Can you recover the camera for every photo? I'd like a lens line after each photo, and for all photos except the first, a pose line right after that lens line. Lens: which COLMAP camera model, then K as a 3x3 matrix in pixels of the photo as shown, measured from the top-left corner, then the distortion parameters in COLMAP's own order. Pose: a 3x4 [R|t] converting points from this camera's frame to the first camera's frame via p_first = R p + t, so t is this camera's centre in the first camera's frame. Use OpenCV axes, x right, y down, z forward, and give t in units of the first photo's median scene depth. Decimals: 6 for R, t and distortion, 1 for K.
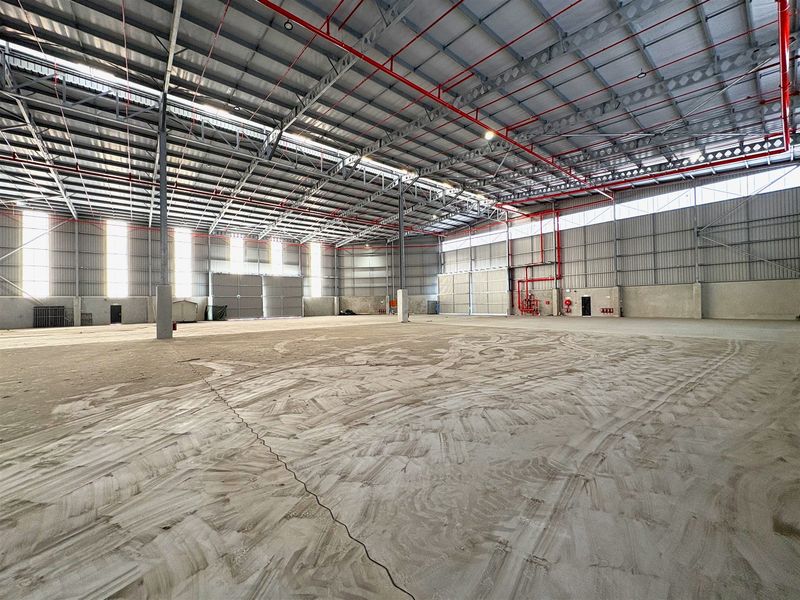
lens RADIAL K [[316.6, 0, 395.8], [0, 316.6, 296.0], [0, 0, 1]] dist [-0.009522, 0.000014]
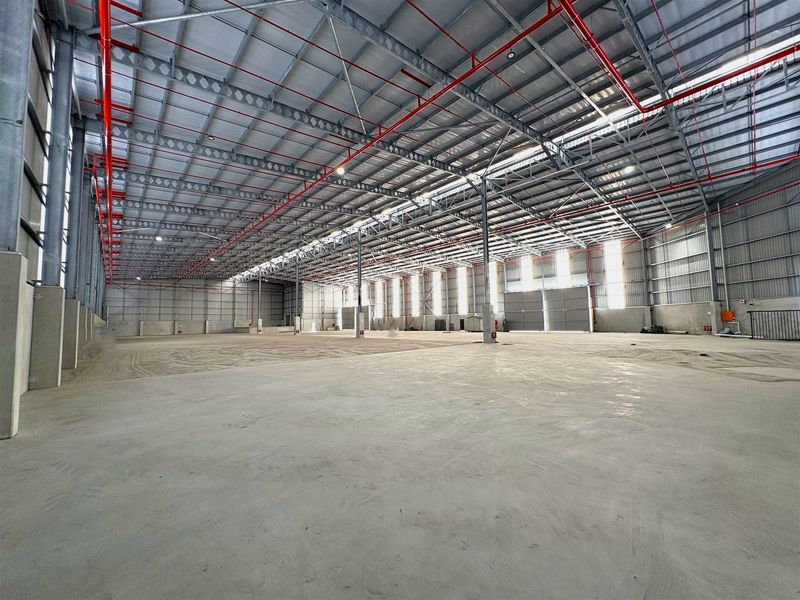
lens RADIAL K [[316.6, 0, 399.7], [0, 316.6, 302.4], [0, 0, 1]] dist [-0.009522, 0.000014]
pose [[0.039624, -0.044597, -0.998219, 0.573257], [0.040538, 0.998253, -0.042990, 0.000717], [0.998392, -0.038763, 0.041363, 0.474274]]
